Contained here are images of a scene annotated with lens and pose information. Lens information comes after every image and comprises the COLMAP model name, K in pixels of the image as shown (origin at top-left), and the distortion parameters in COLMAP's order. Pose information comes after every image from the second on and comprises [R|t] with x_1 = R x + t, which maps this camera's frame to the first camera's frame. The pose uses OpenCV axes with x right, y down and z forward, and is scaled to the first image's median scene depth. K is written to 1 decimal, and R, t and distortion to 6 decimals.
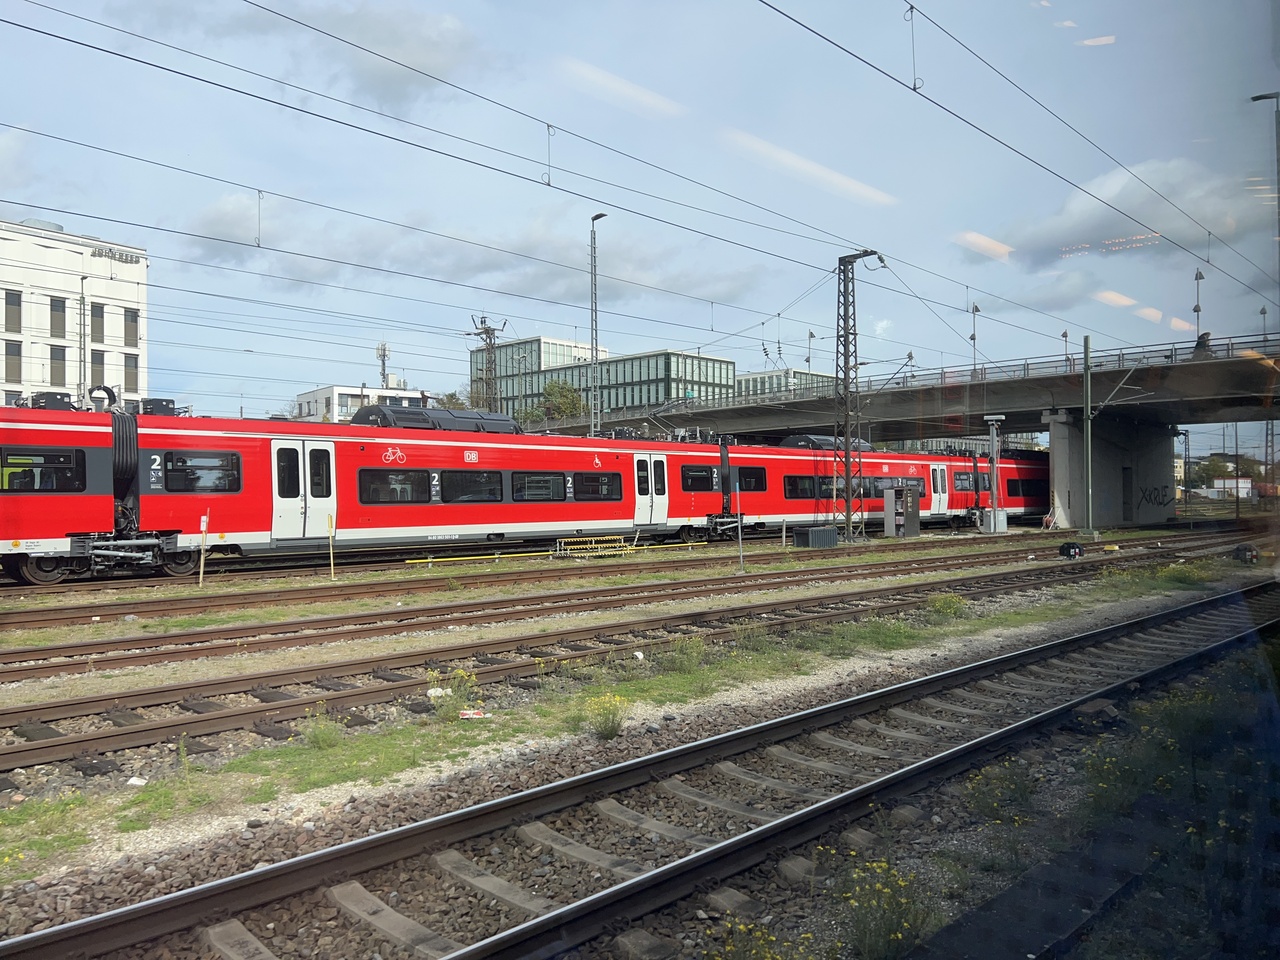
lens RADIAL K [[965.0, 0, 646.7], [0, 965.0, 479.9], [0, 0, 1]] dist [0.032525, -0.016676]
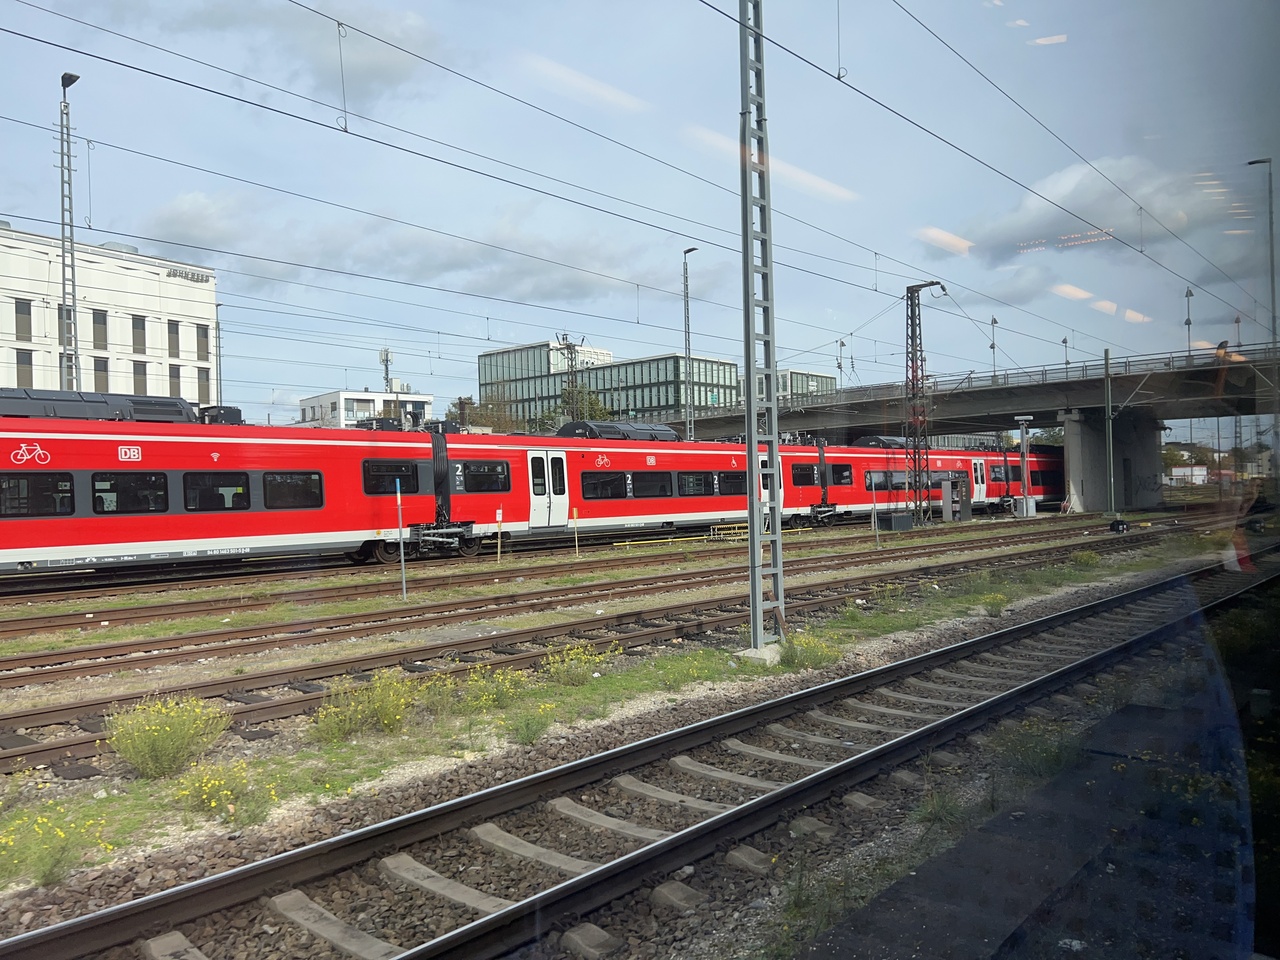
lens RADIAL K [[959.8, 0, 652.6], [0, 959.8, 498.8], [0, 0, 1]] dist [0.033768, -0.010552]
pose [[0.999035, -0.018215, 0.039966, -0.151402], [0.017302, 0.999584, 0.023077, -0.002169], [-0.040369, -0.022363, 0.998935, -0.159993]]
